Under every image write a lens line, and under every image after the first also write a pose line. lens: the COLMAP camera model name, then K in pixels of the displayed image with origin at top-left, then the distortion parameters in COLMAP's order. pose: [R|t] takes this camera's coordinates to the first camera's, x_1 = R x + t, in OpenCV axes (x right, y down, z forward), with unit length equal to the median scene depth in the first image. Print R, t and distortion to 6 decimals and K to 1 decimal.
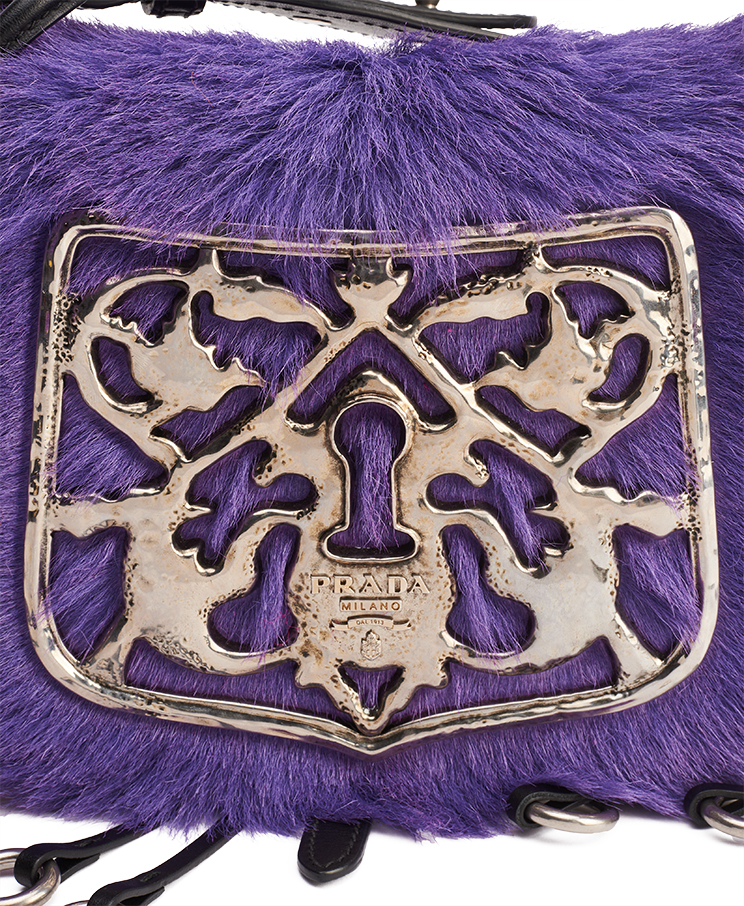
lens RADIAL K [[2259.6, 0, 371.4], [0, 2259.6, 447.9], [0, 0, 1]] dist [-0.010151, 0.000000]
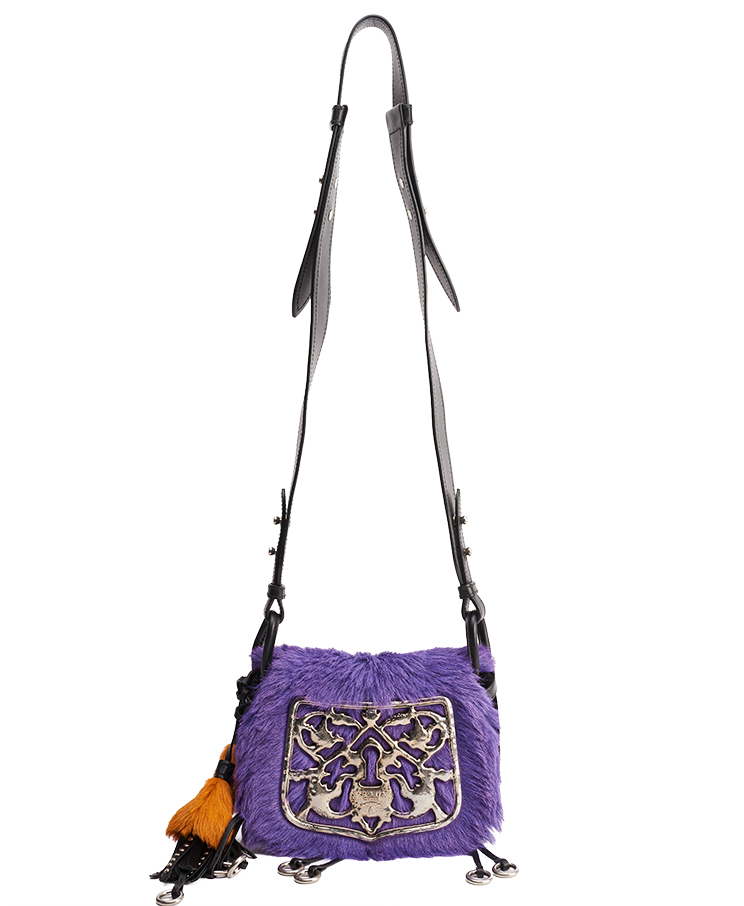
lens RADIAL K [[2259.6, 0, 377.0], [0, 2259.6, 453.2], [0, 0, 1]] dist [-0.010151, 0.000000]
pose [[0.999970, 0.001396, 0.007568, -0.020864], [0.000221, 0.977813, -0.209481, 0.304235], [-0.007692, 0.209477, 0.977783, -2.949145]]
